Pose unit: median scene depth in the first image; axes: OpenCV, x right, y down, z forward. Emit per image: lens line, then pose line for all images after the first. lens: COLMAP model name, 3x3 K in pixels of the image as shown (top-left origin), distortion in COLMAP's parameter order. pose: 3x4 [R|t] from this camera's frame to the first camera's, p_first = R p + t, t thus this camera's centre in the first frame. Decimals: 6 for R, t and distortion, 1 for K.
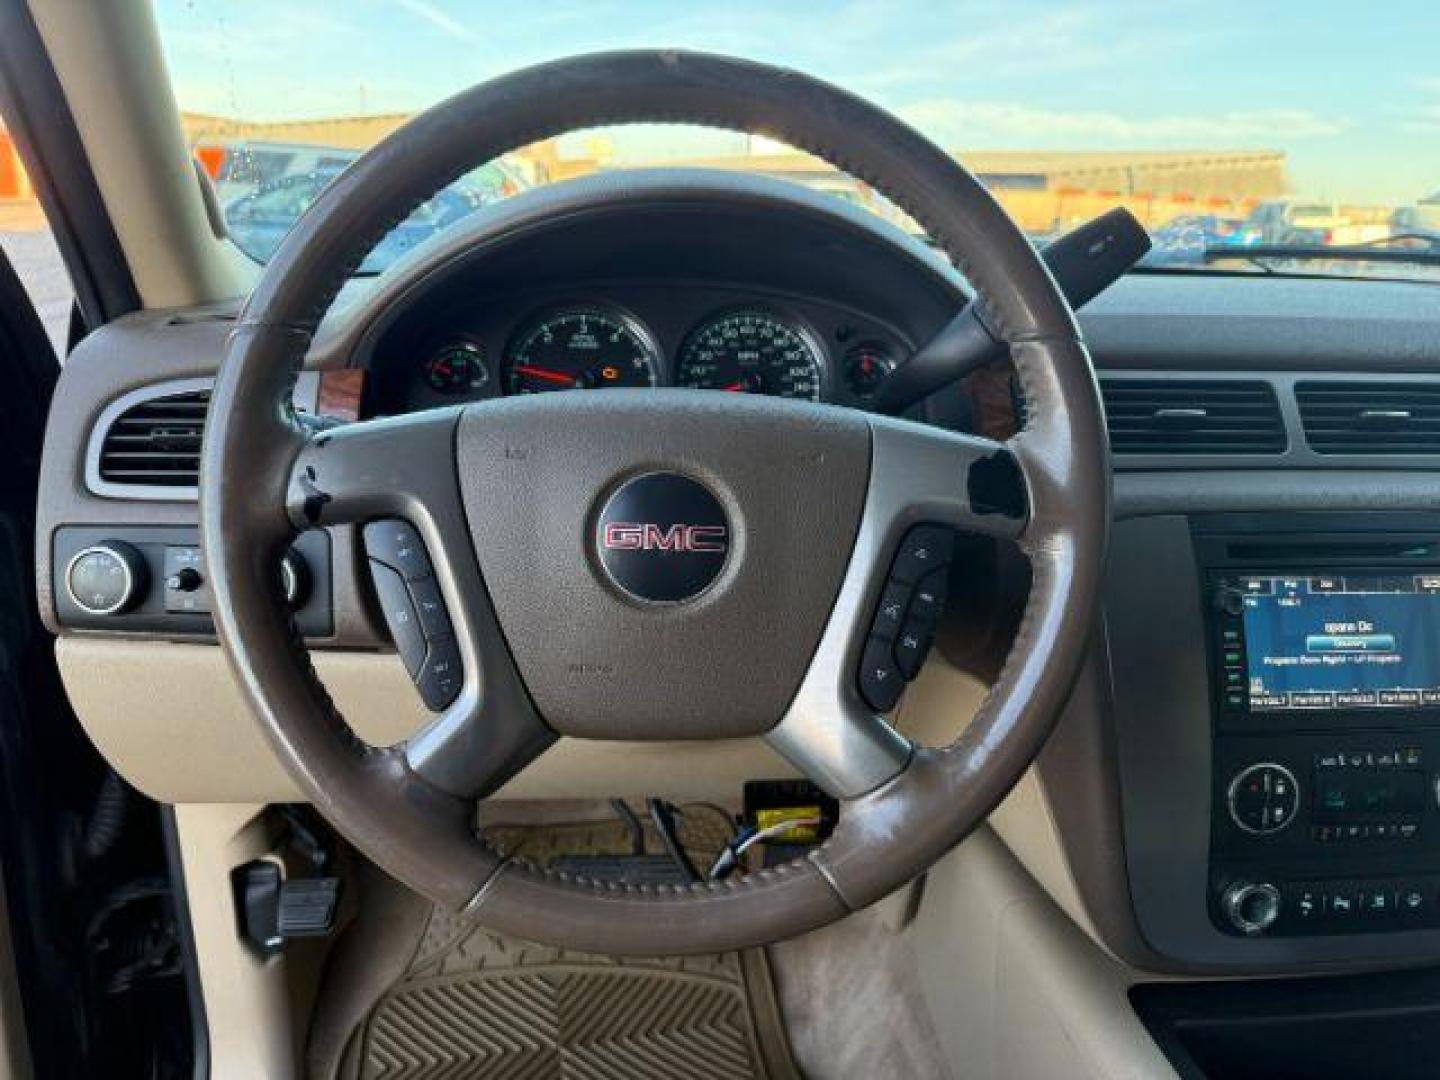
lens RADIAL K [[1026.2, 0, 713.5], [0, 1026.2, 532.6], [0, 0, 1]] dist [0.075913, -0.106498]
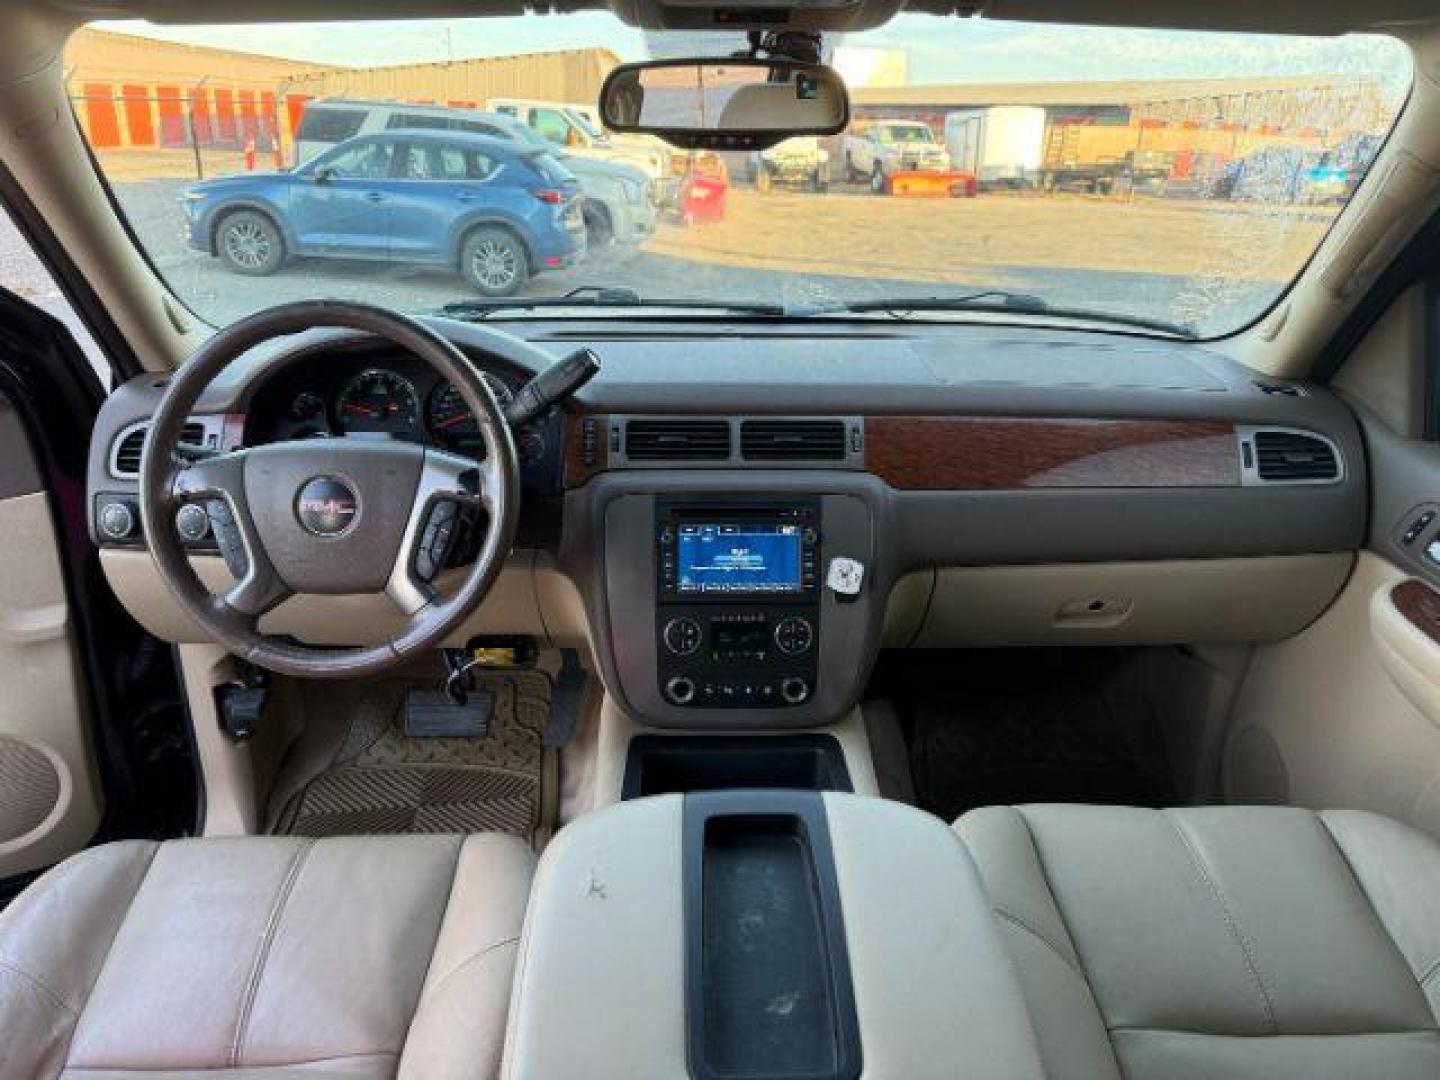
lens RADIAL K [[999.8, 0, 738.2], [0, 999.8, 526.4], [0, 0, 1]] dist [0.185773, -0.096485]
pose [[0.997655, 0.013406, -0.067122, 0.737971], [-0.009636, 0.998374, 0.056182, -0.062726], [0.067766, -0.055403, 0.996162, -0.877872]]
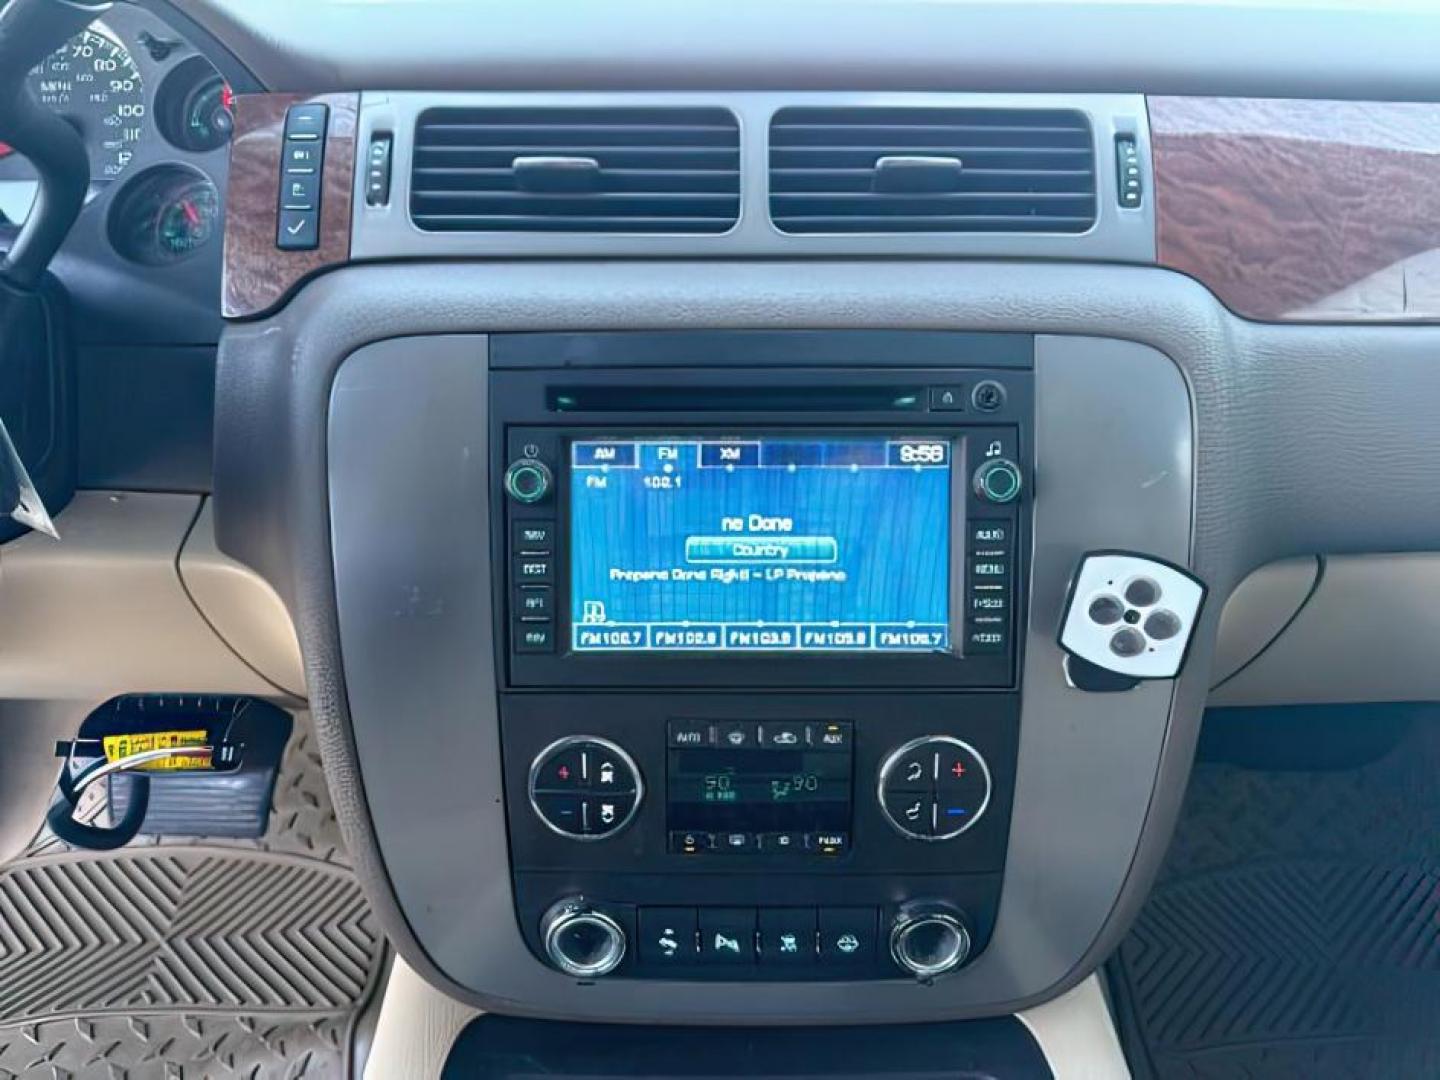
lens RADIAL K [[1026.2, 0, 713.5], [0, 1026.2, 532.6], [0, 0, 1]] dist [0.075913, -0.106498]
pose [[0.994300, 0.026104, -0.103375, 0.647243], [-0.007359, 0.984055, 0.177710, -0.011409], [0.106366, -0.175936, 0.978638, 0.402885]]
